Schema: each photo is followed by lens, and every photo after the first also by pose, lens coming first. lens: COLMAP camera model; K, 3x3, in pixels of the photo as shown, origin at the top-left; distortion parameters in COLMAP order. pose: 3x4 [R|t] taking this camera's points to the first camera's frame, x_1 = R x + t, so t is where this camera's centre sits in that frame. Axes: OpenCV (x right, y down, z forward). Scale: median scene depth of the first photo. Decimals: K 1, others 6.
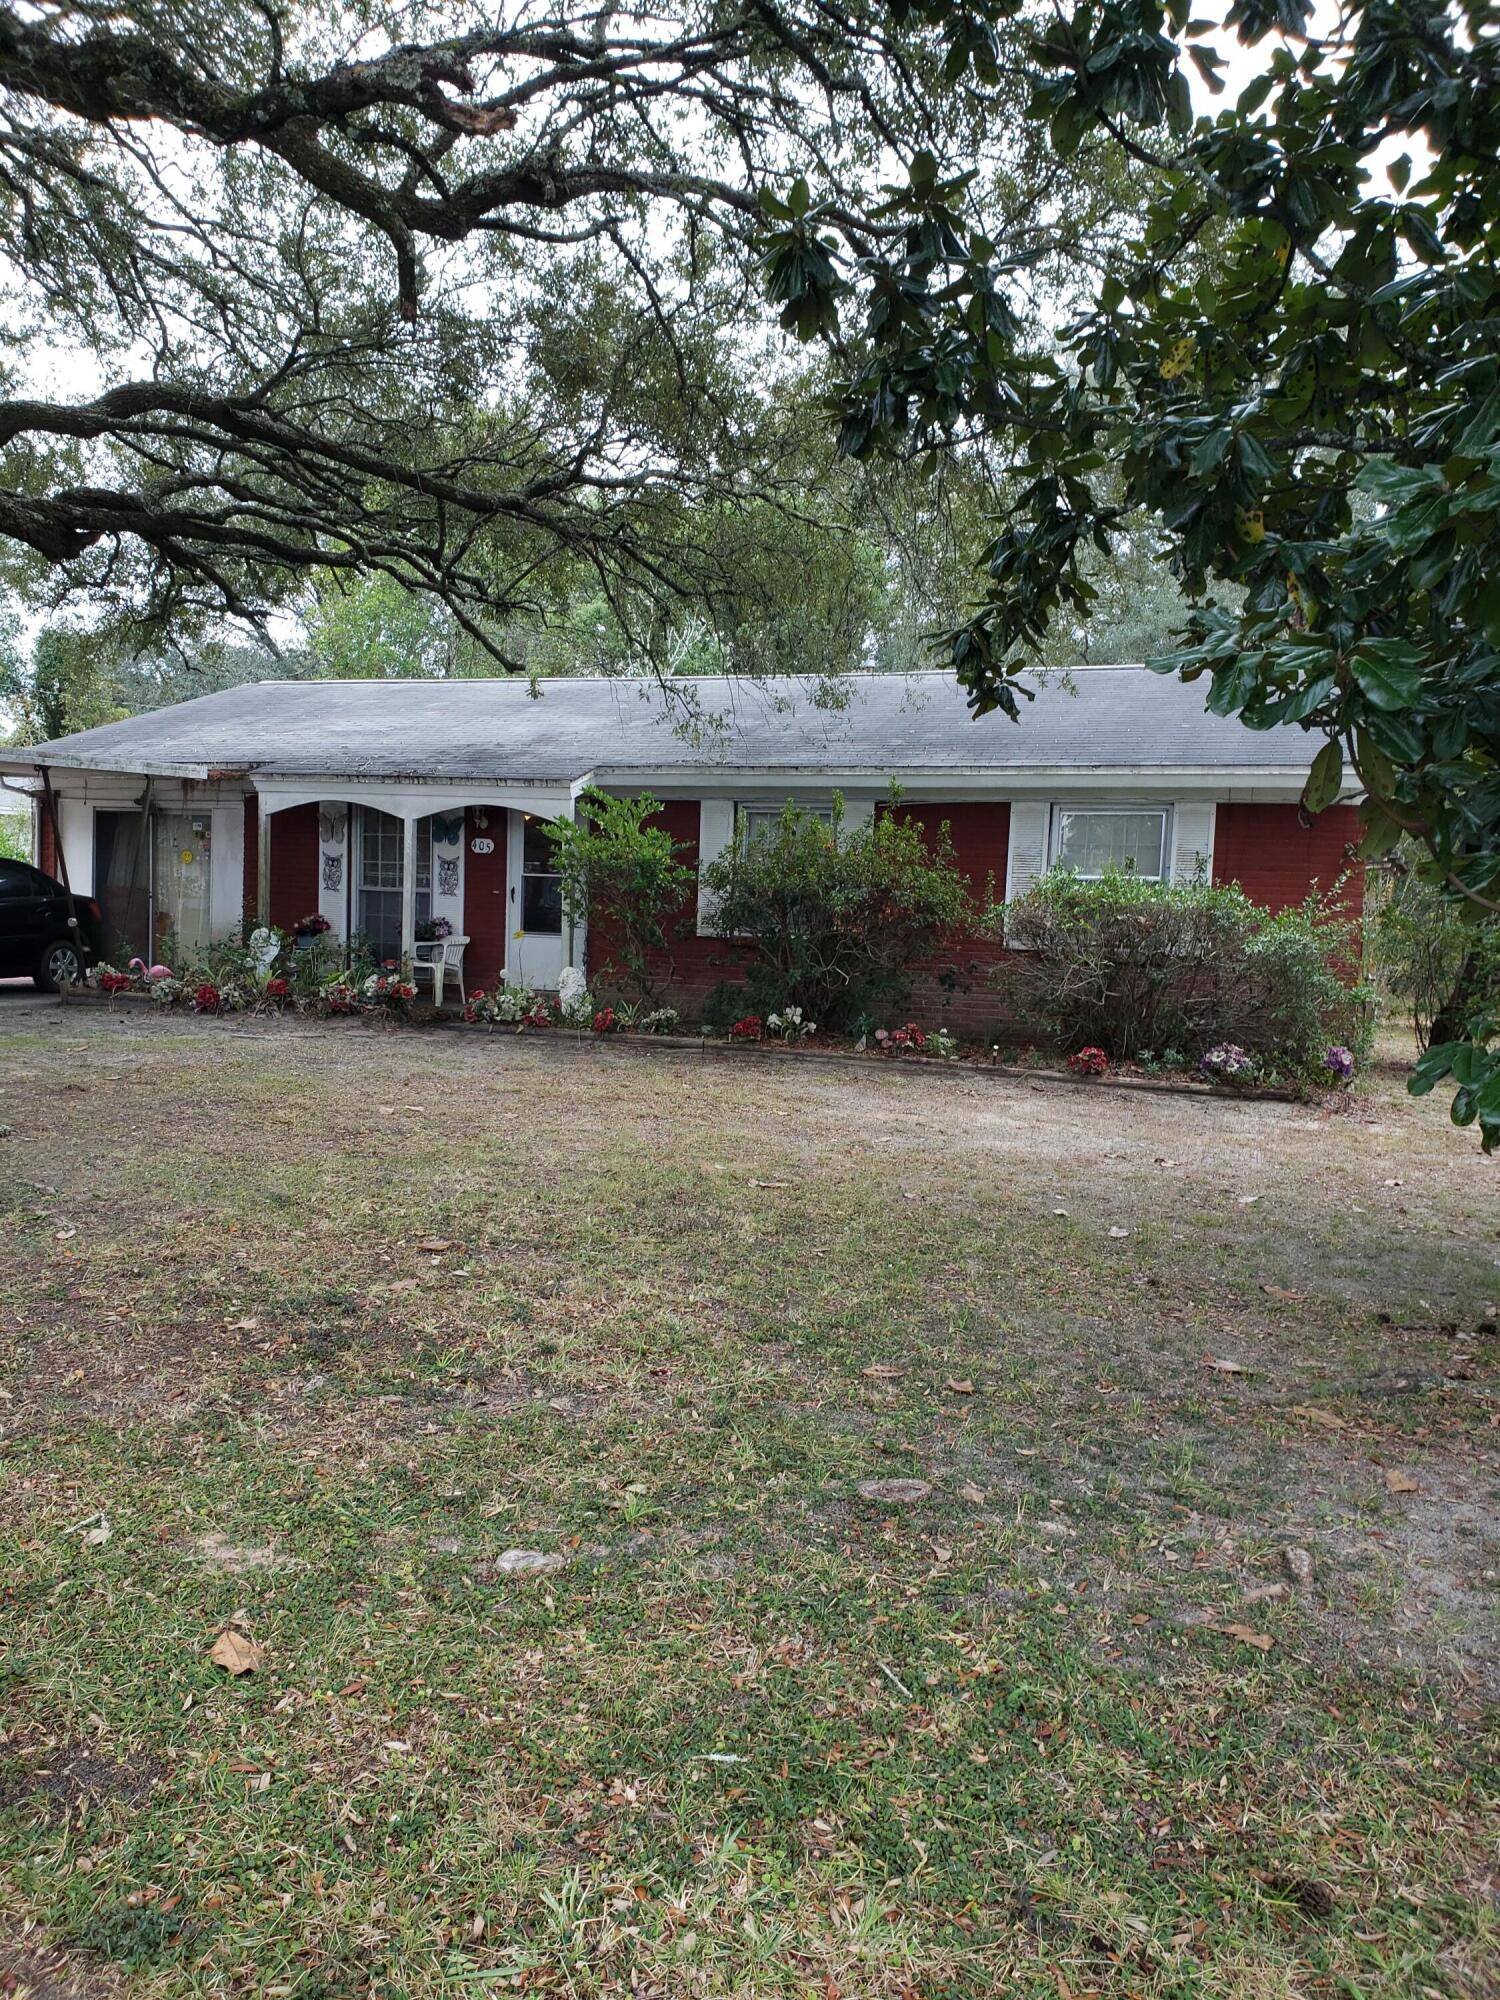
lens RADIAL K [[1521.1, 0, 750.3], [0, 1521.1, 1001.6], [0, 0, 1]] dist [0.019908, -0.029292]
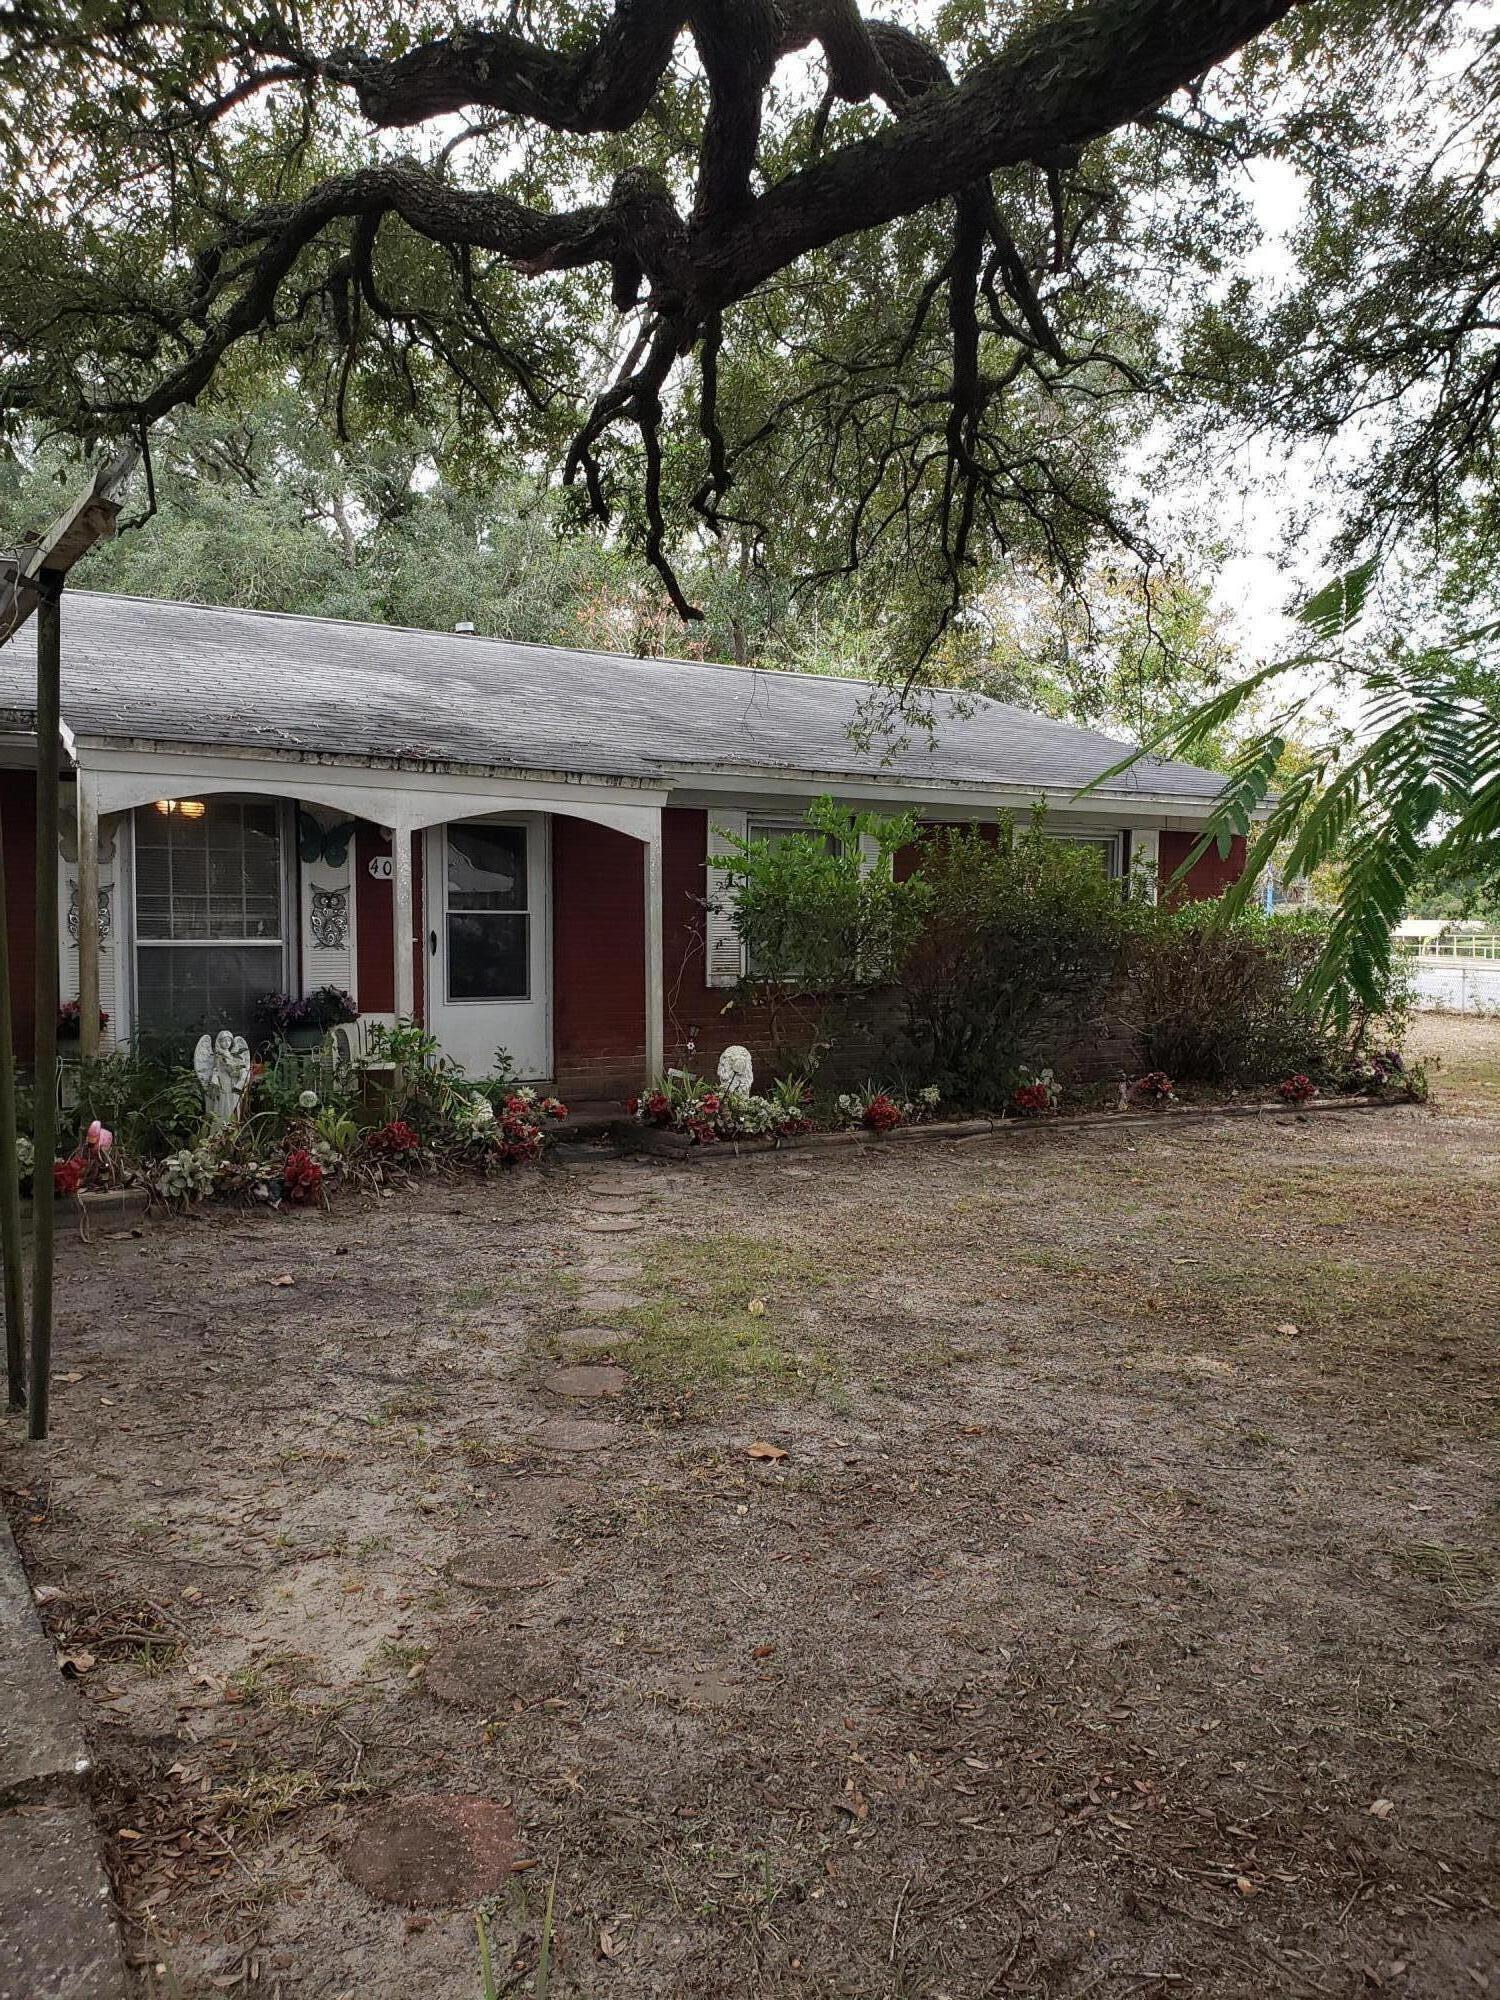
lens RADIAL K [[1521.1, 0, 750.3], [0, 1521.1, 998.4], [0, 0, 1]] dist [0.019908, -0.029292]
pose [[0.596066, -0.076903, 0.799244, -0.632370], [0.061992, 0.996839, 0.049683, -0.074439], [-0.800539, 0.019932, 0.598950, 0.528798]]
